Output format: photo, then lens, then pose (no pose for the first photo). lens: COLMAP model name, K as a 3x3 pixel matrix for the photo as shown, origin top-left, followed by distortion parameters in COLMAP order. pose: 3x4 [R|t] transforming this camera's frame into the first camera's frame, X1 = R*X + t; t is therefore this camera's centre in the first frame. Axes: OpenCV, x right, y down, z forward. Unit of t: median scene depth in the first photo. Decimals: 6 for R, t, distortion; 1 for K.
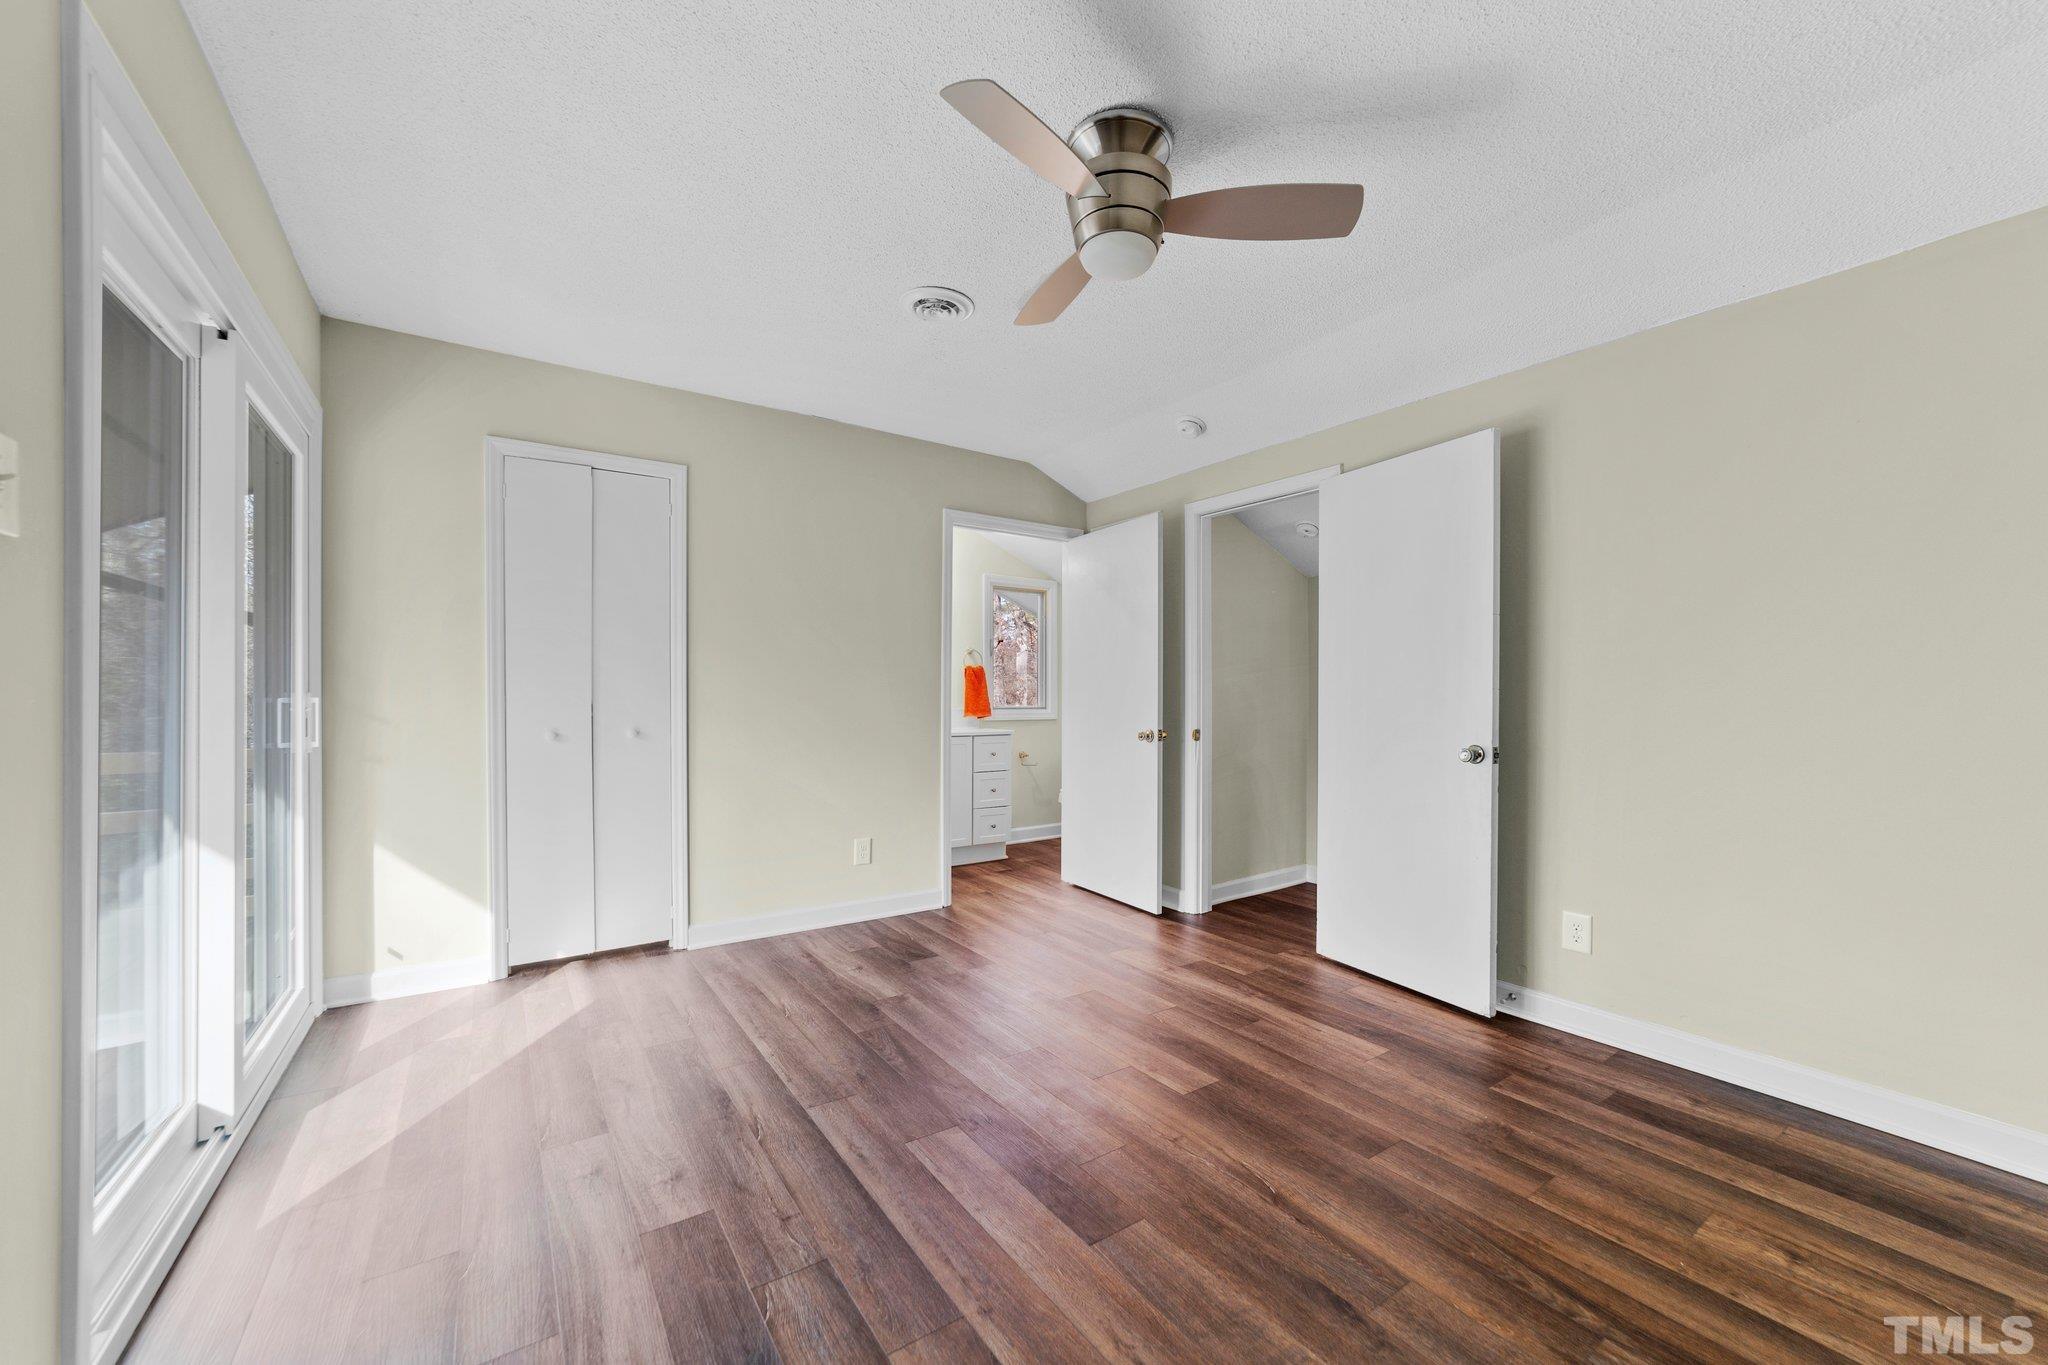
lens RADIAL K [[776.8, 0, 1022.0], [0, 776.8, 691.1], [0, 0, 1]] dist [0.000193, 0.000010]
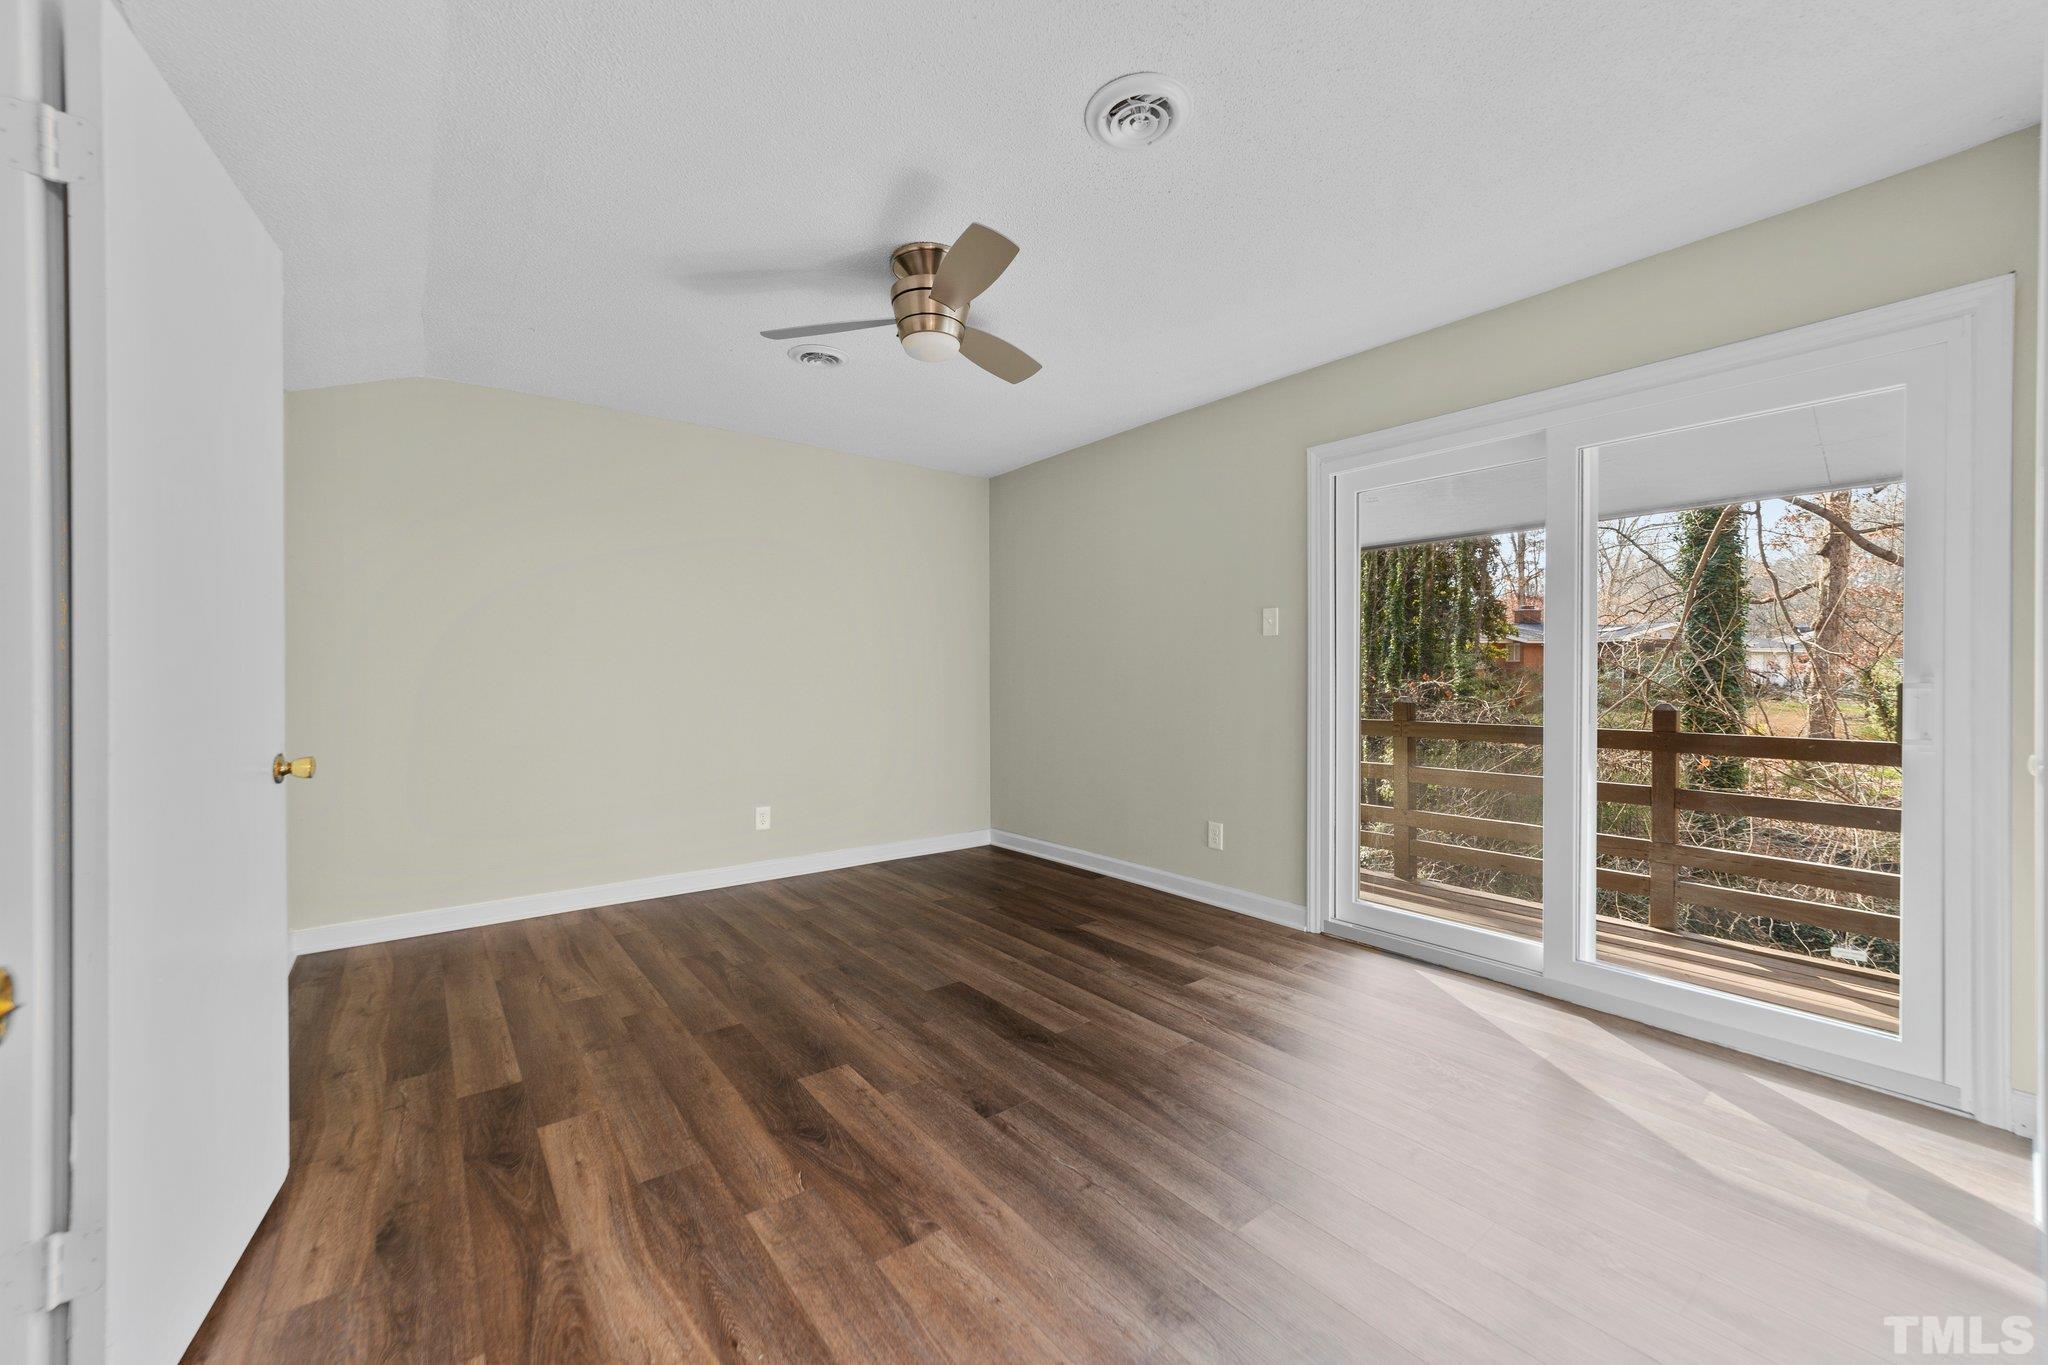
lens RADIAL K [[776.8, 0, 1026.4], [0, 776.8, 683.0], [0, 0, 1]] dist [0.000193, 0.000010]
pose [[-0.997838, -0.001392, -0.065704, 0.040790], [-0.001376, 0.999999, -0.000278, 0.014618], [0.065704, -0.000187, -0.997839, 2.143315]]
